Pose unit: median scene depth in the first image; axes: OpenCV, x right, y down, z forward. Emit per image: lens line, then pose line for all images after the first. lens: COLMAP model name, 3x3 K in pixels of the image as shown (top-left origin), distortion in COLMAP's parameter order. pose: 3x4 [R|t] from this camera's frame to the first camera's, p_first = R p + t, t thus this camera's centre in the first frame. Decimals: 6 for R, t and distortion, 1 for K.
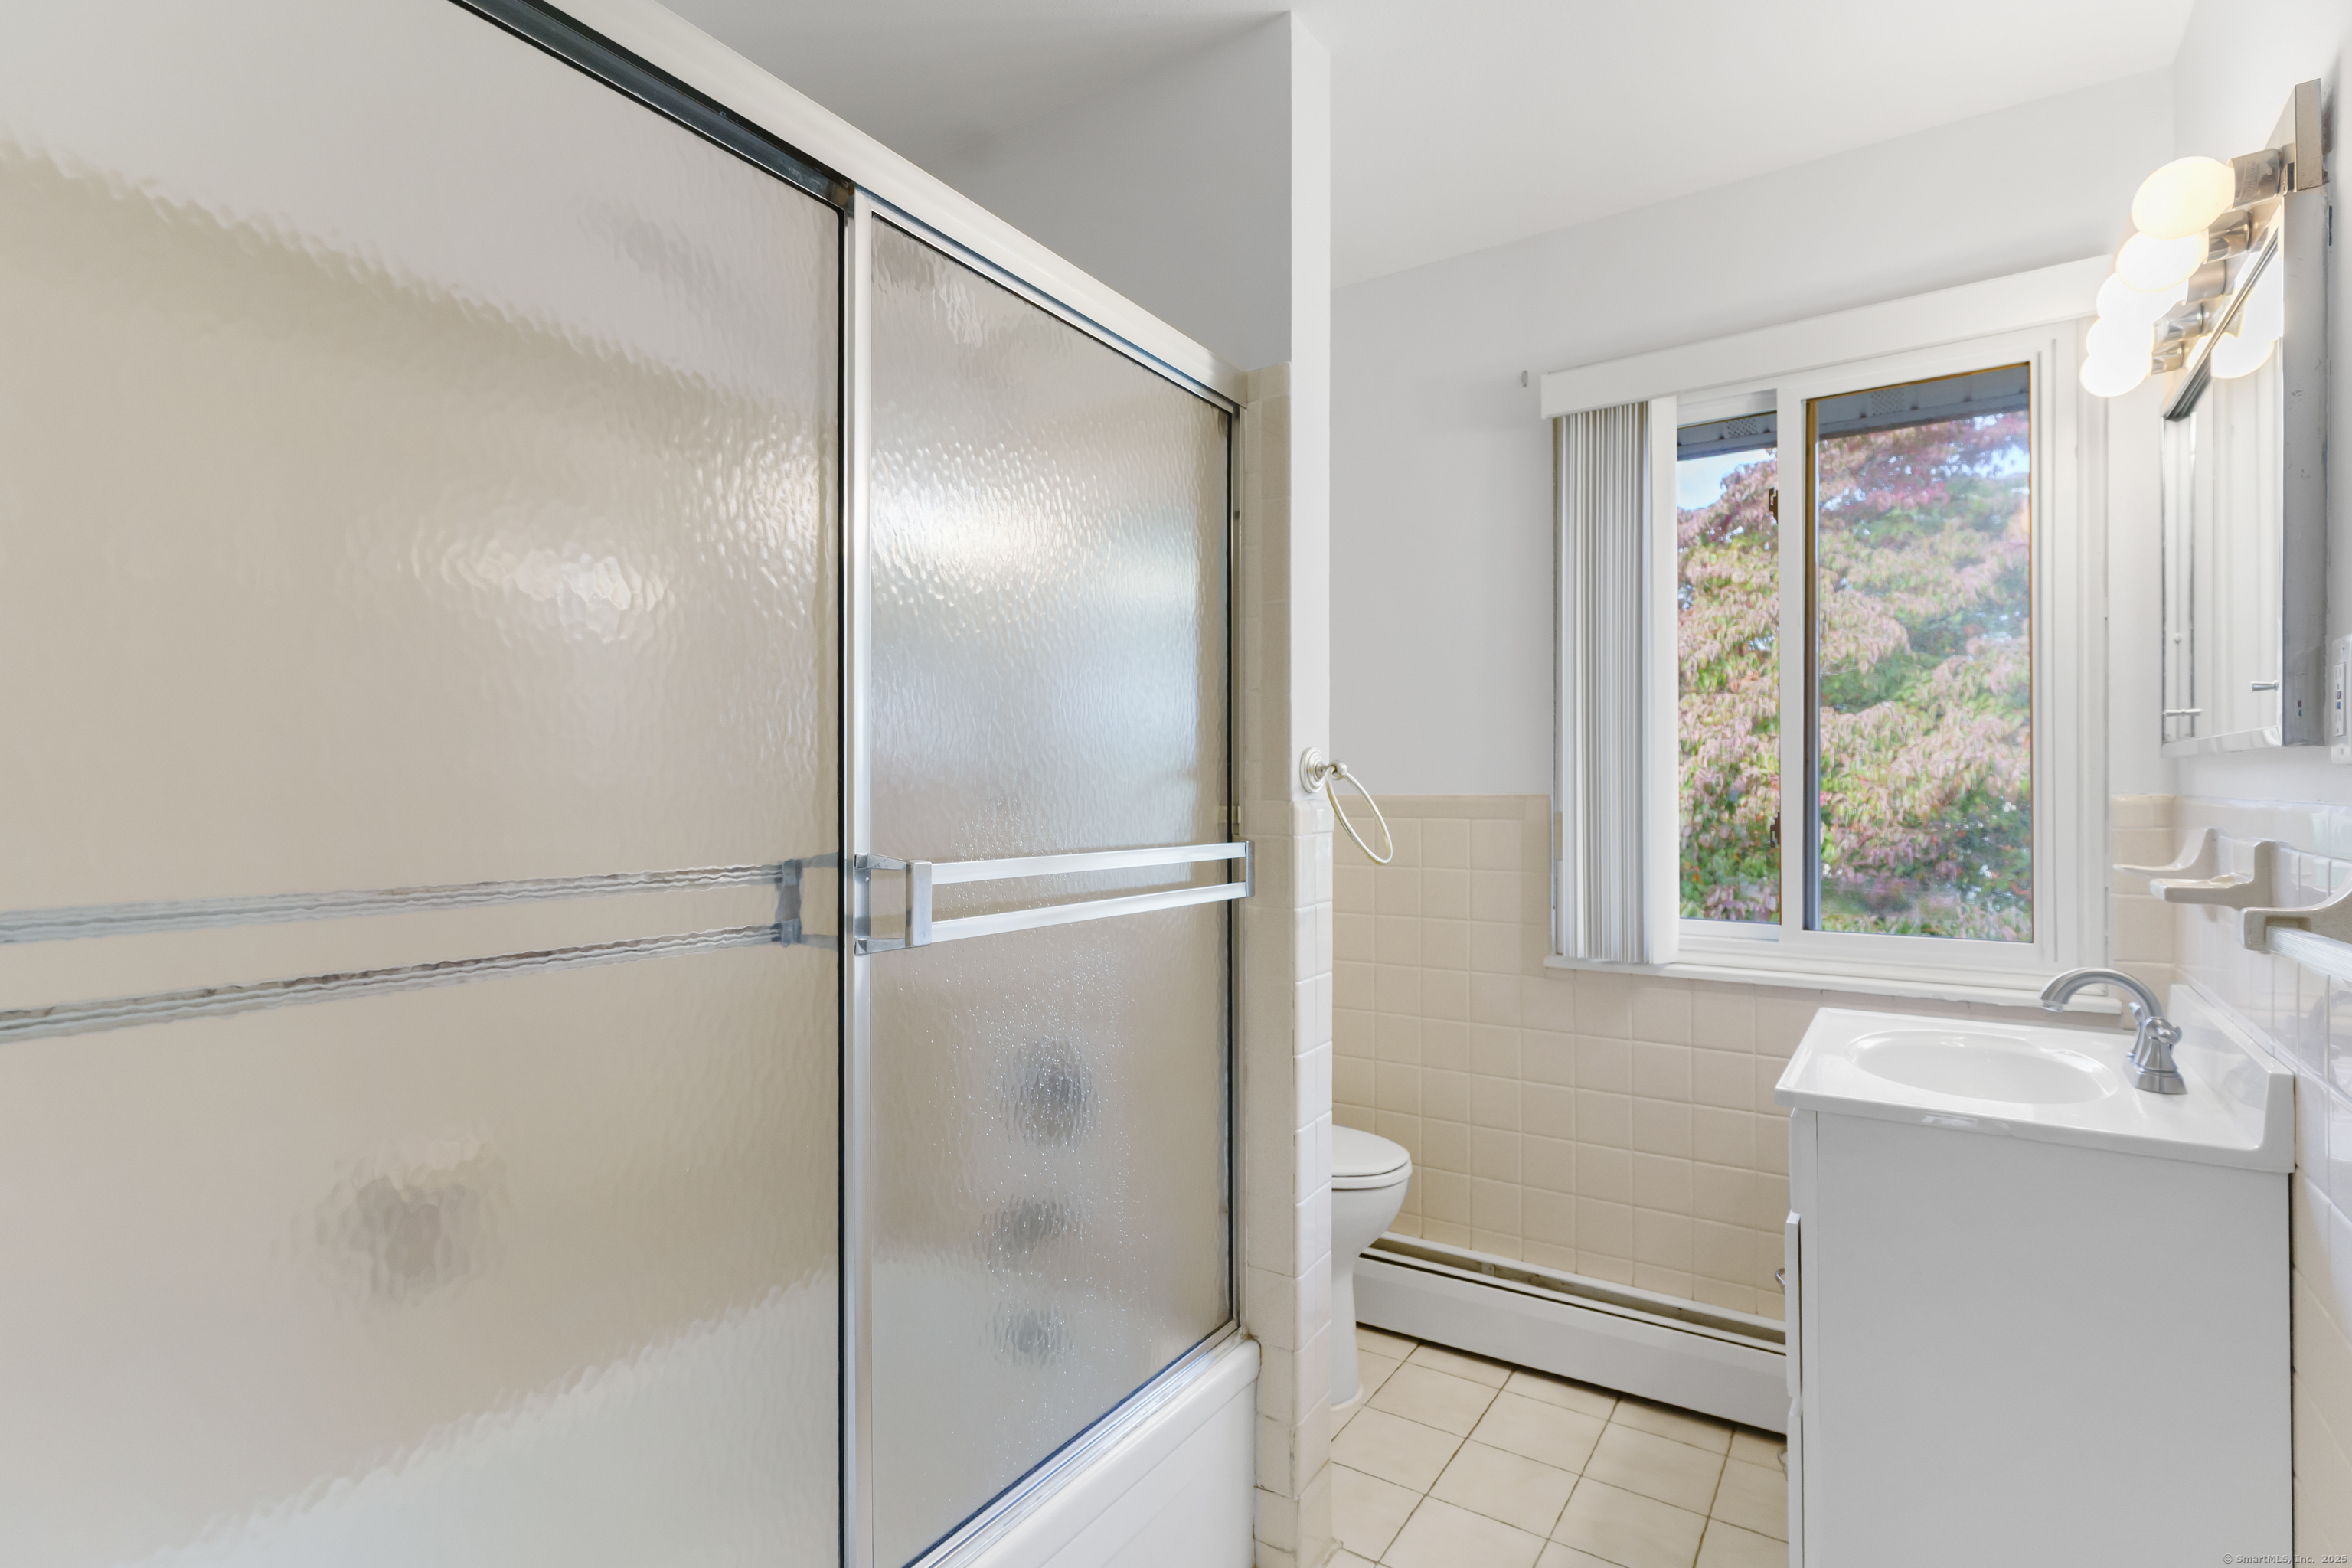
lens RADIAL K [[1152.5, 0, 1156.6], [0, 1152.5, 787.9], [0, 0, 1]] dist [0.005421, -0.001384]
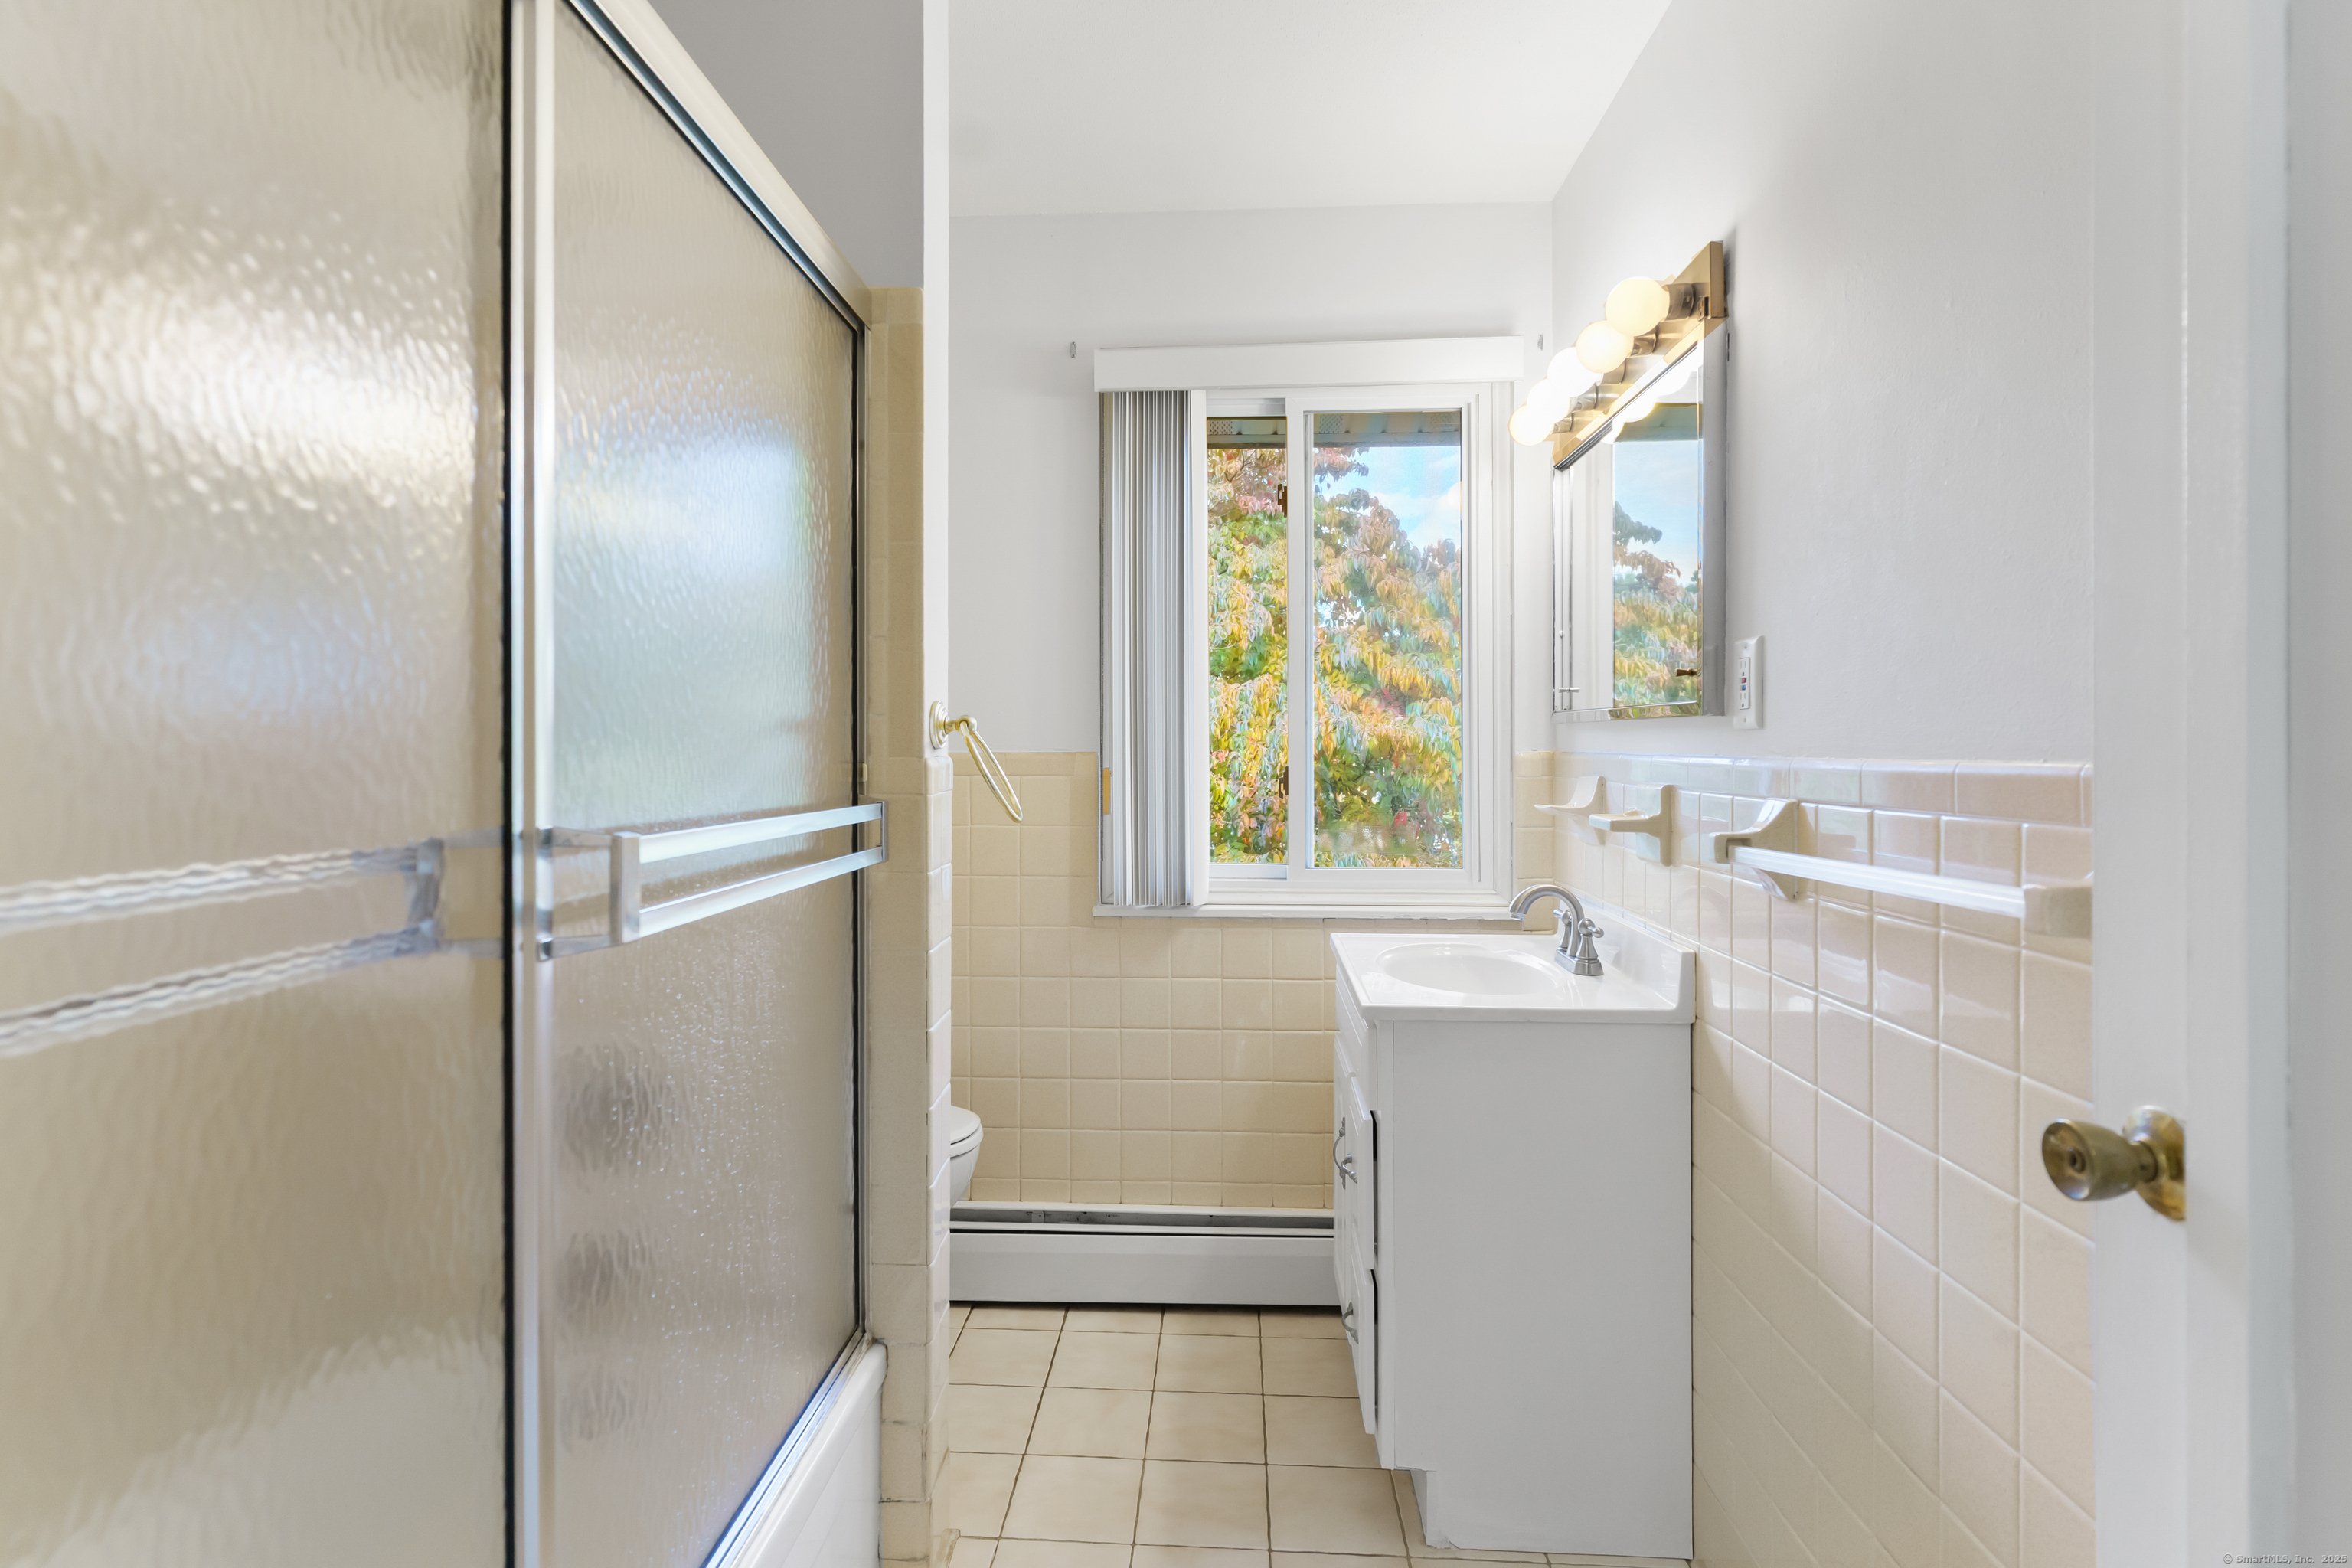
lens RADIAL K [[1152.5, 0, 1166.4], [0, 1152.5, 748.9], [0, 0, 1]] dist [0.005421, -0.001384]
pose [[0.859605, 0.001606, 0.510957, -0.186123], [-0.002665, 0.999996, 0.001339, 0.002234], [-0.510953, -0.002513, 0.859605, 0.090415]]
